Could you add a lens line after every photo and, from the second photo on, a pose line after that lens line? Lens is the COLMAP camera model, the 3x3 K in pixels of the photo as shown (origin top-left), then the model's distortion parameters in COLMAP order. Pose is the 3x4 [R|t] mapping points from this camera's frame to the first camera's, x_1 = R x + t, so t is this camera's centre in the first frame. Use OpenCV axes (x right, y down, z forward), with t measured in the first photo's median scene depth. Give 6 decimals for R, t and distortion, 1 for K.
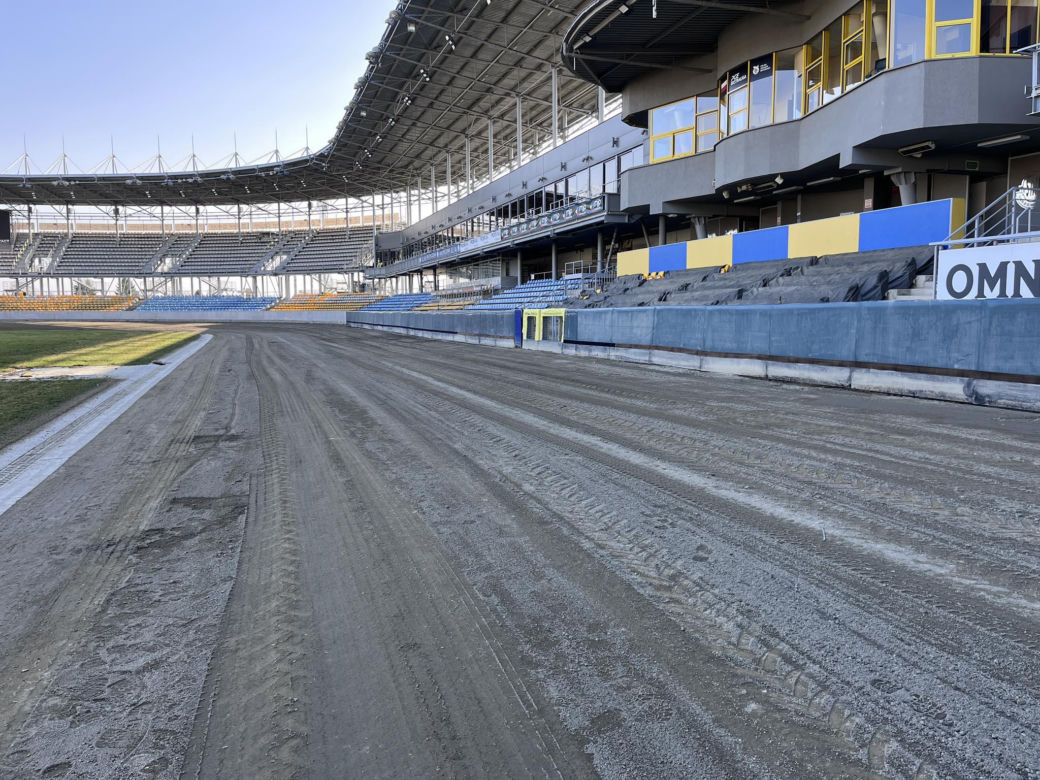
lens RADIAL K [[799.2, 0, 523.6], [0, 799.2, 373.4], [0, 0, 1]] dist [0.080294, -0.076419]
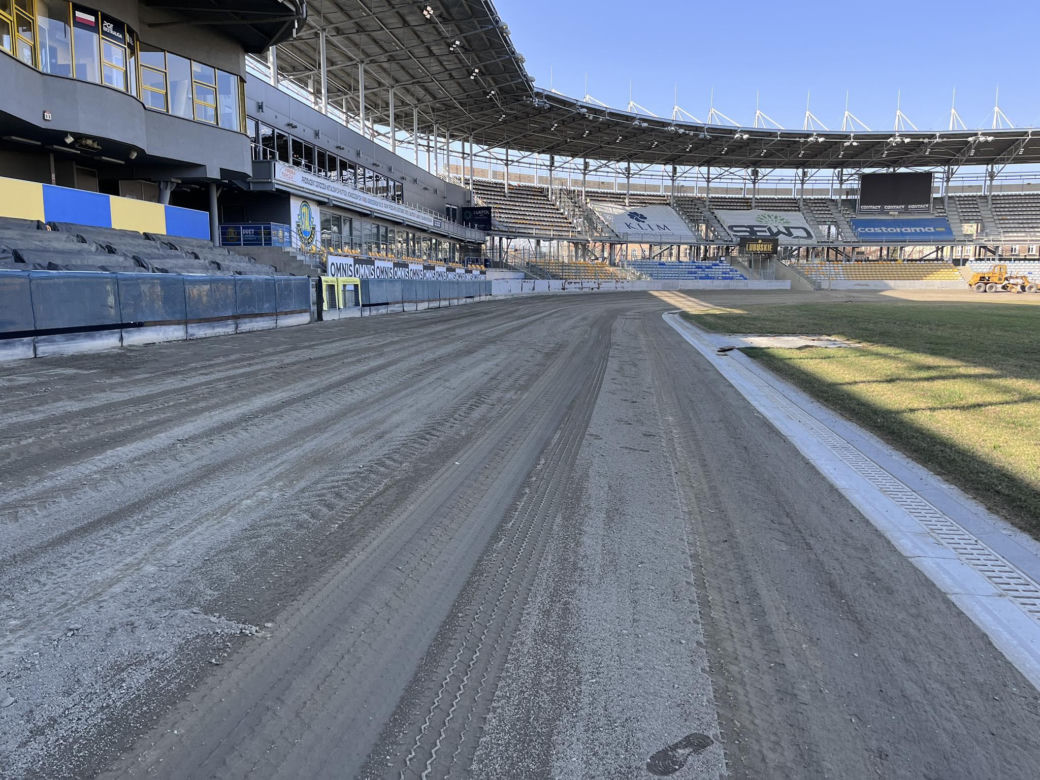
lens RADIAL K [[790.4, 0, 520.0], [0, 790.4, 390.0], [0, 0, 1]] dist [0.113331, -0.123999]
pose [[-0.890734, -0.056952, 0.450943, -0.609252], [0.037587, 0.979491, 0.197951, -0.124451], [-0.452968, 0.193271, -0.870325, 1.697217]]
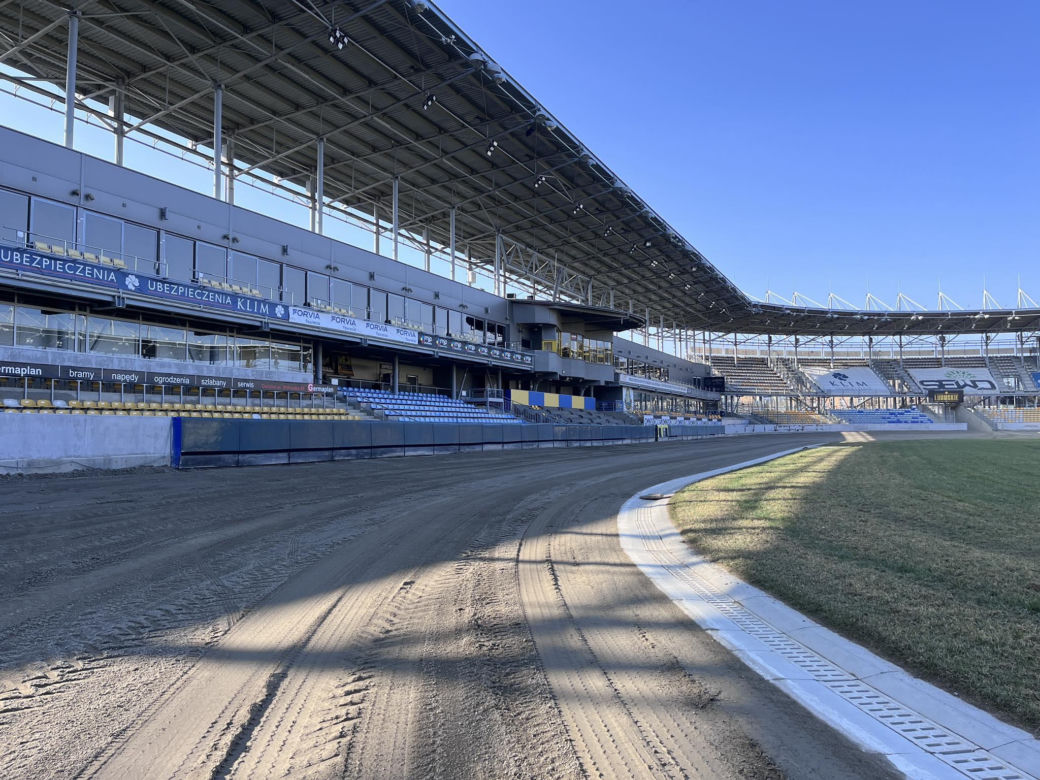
lens RADIAL K [[809.2, 0, 527.3], [0, 809.2, 393.4], [0, 0, 1]] dist [0.066542, -0.094579]
pose [[-0.731223, 0.045671, 0.680608, -1.382341], [0.067488, 0.997705, 0.005558, -0.215306], [-0.678792, 0.049997, -0.732627, 3.049603]]
